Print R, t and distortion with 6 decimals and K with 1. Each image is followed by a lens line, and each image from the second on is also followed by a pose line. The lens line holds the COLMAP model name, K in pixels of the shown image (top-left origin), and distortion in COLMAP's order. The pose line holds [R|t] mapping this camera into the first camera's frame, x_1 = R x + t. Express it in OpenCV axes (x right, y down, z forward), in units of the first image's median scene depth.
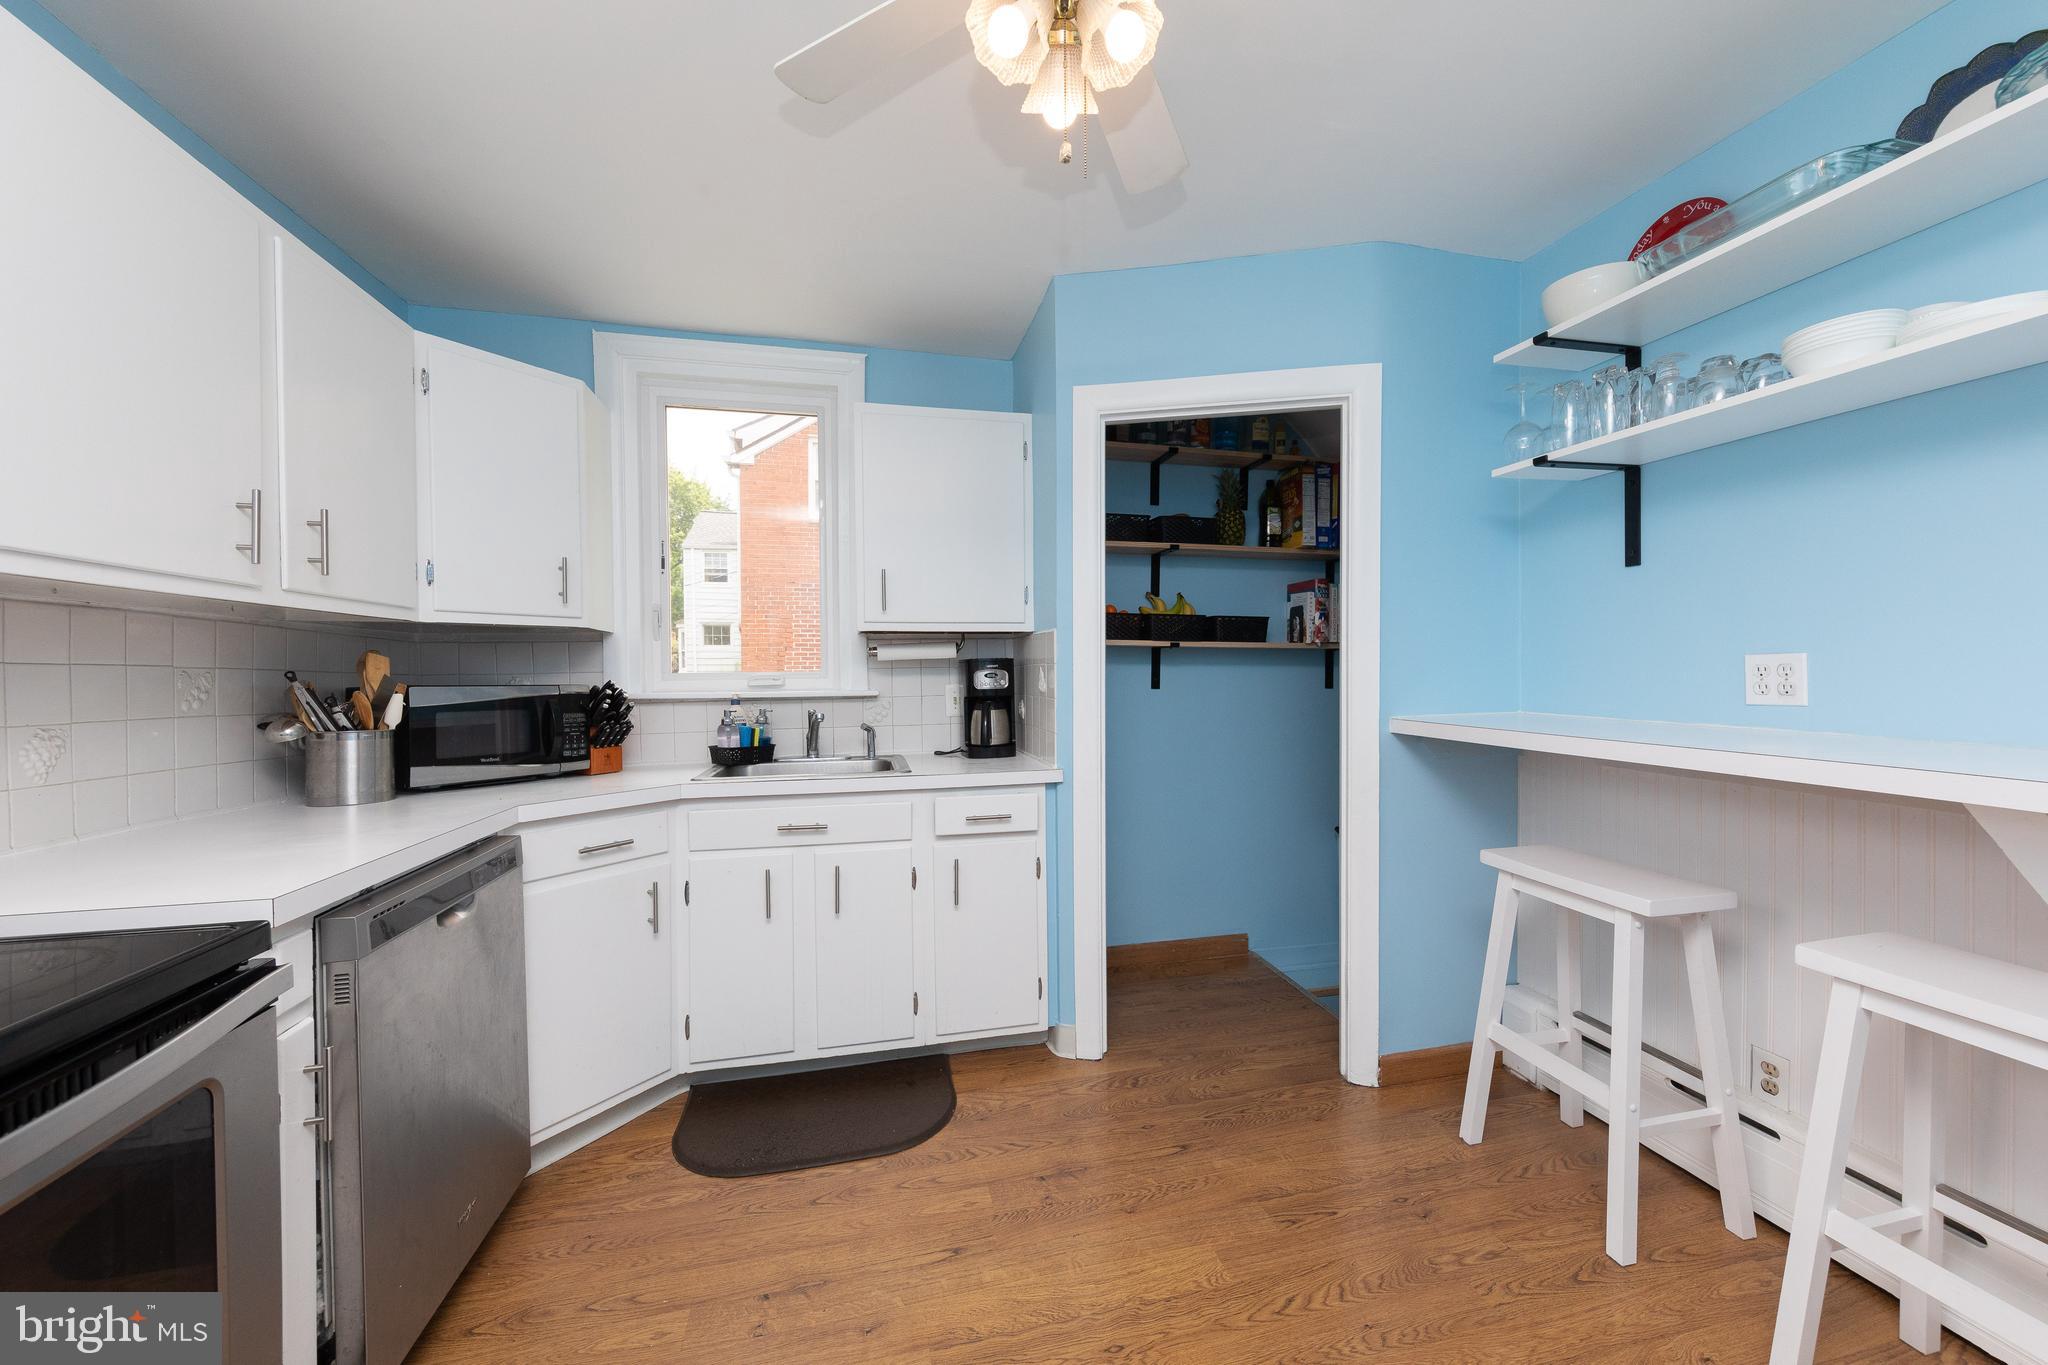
lens RADIAL K [[784.8, 0, 1039.5], [0, 784.8, 681.3], [0, 0, 1]] dist [0.005831, -0.000343]
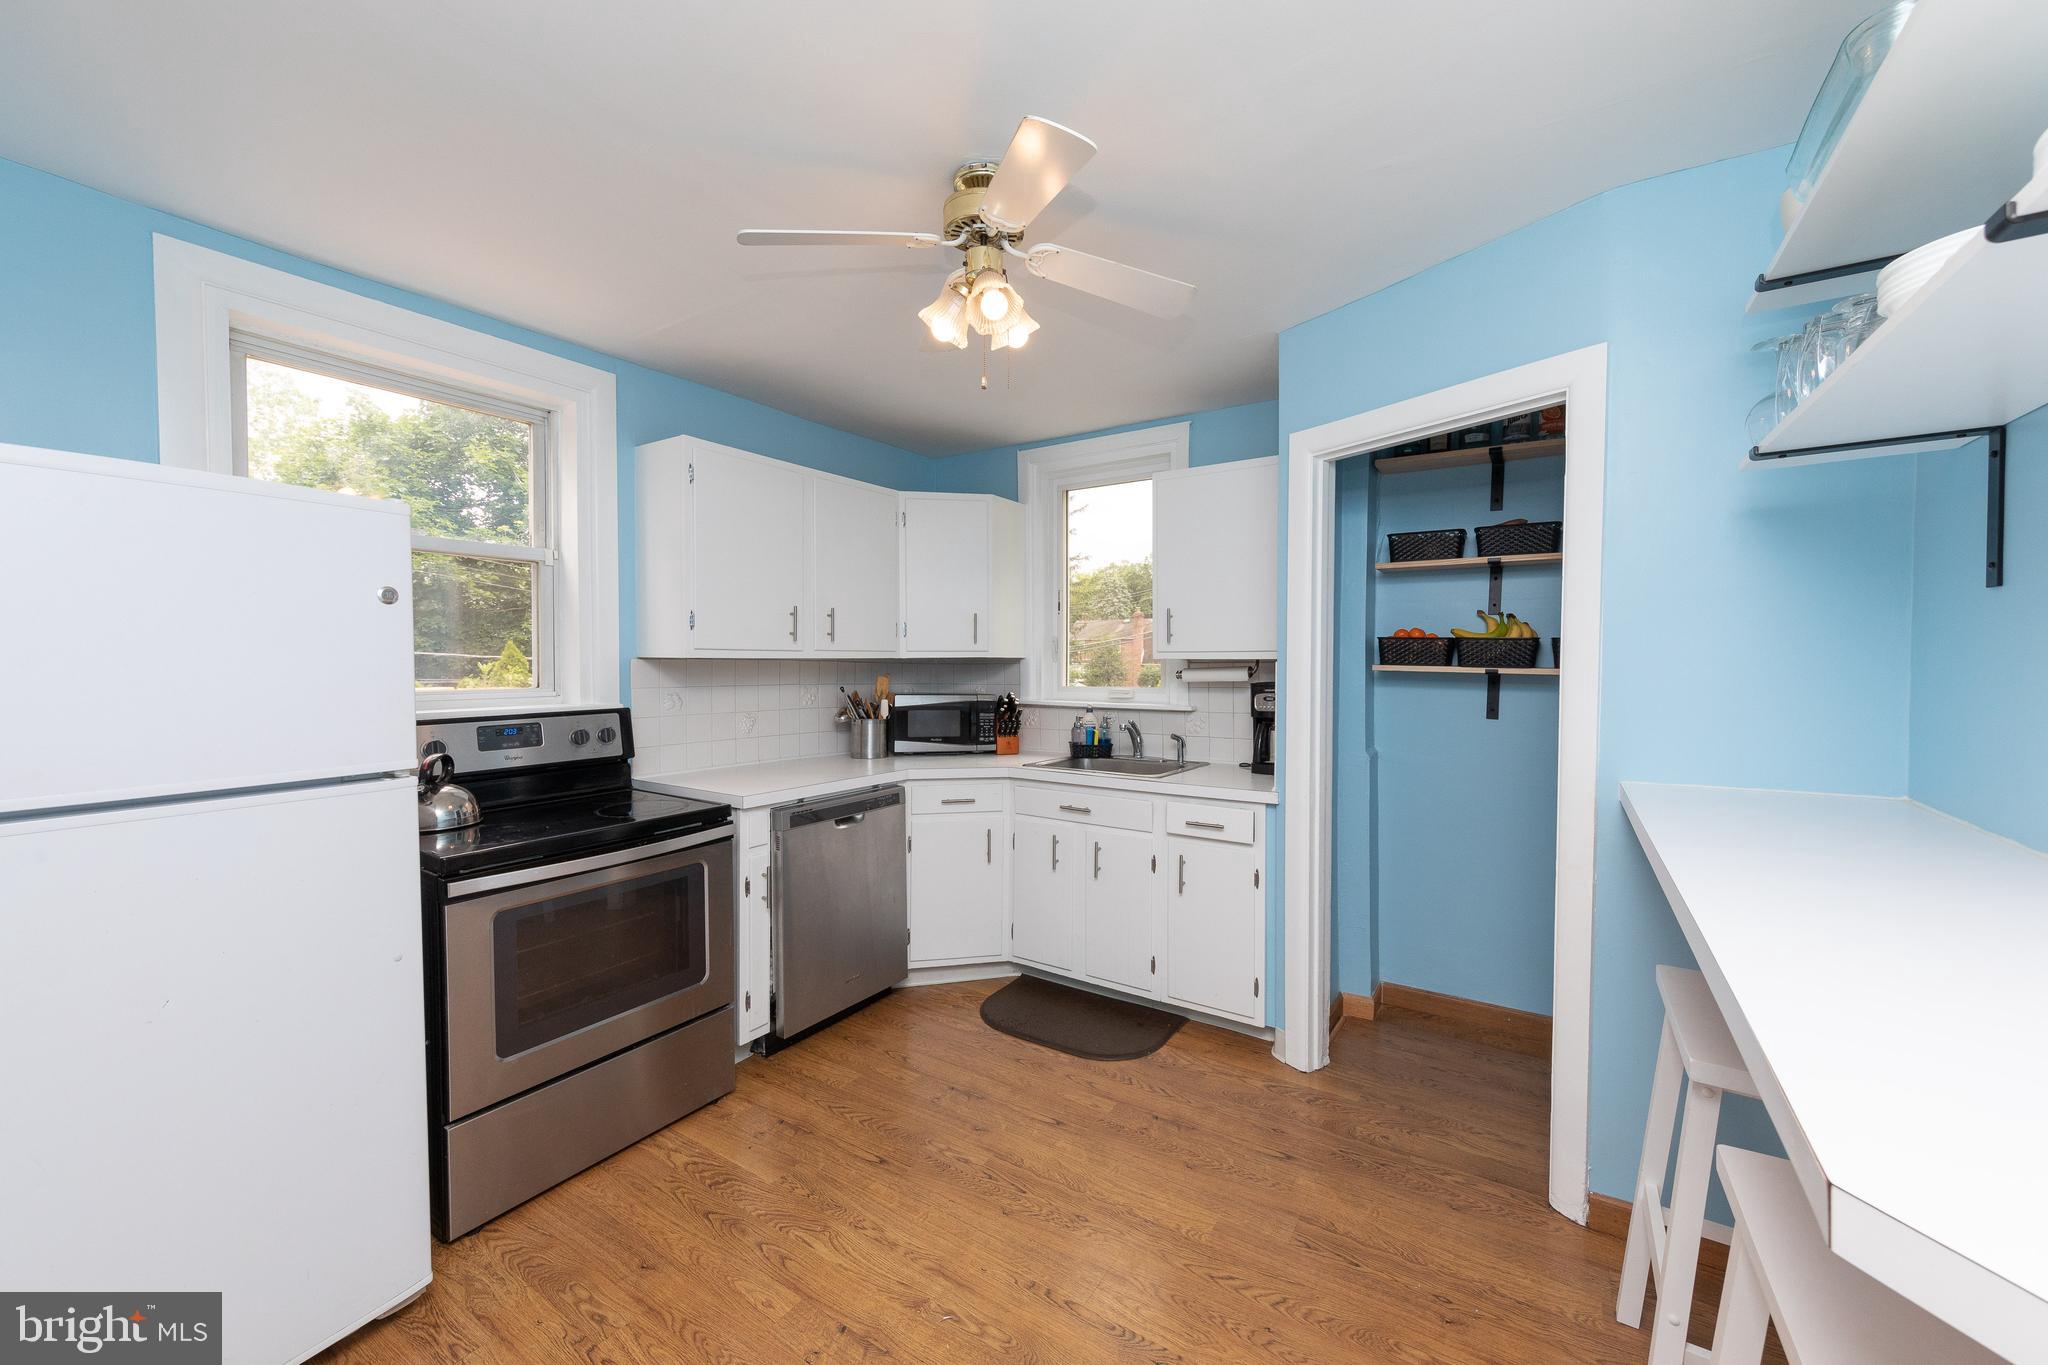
lens RADIAL K [[784.8, 0, 1005.6], [0, 784.8, 677.4], [0, 0, 1]] dist [0.005831, -0.000343]
pose [[0.672690, 0.024697, -0.739512, 0.618526], [-0.014062, 0.999689, 0.020594, -0.067357], [0.739791, -0.003455, 0.672828, -0.002156]]
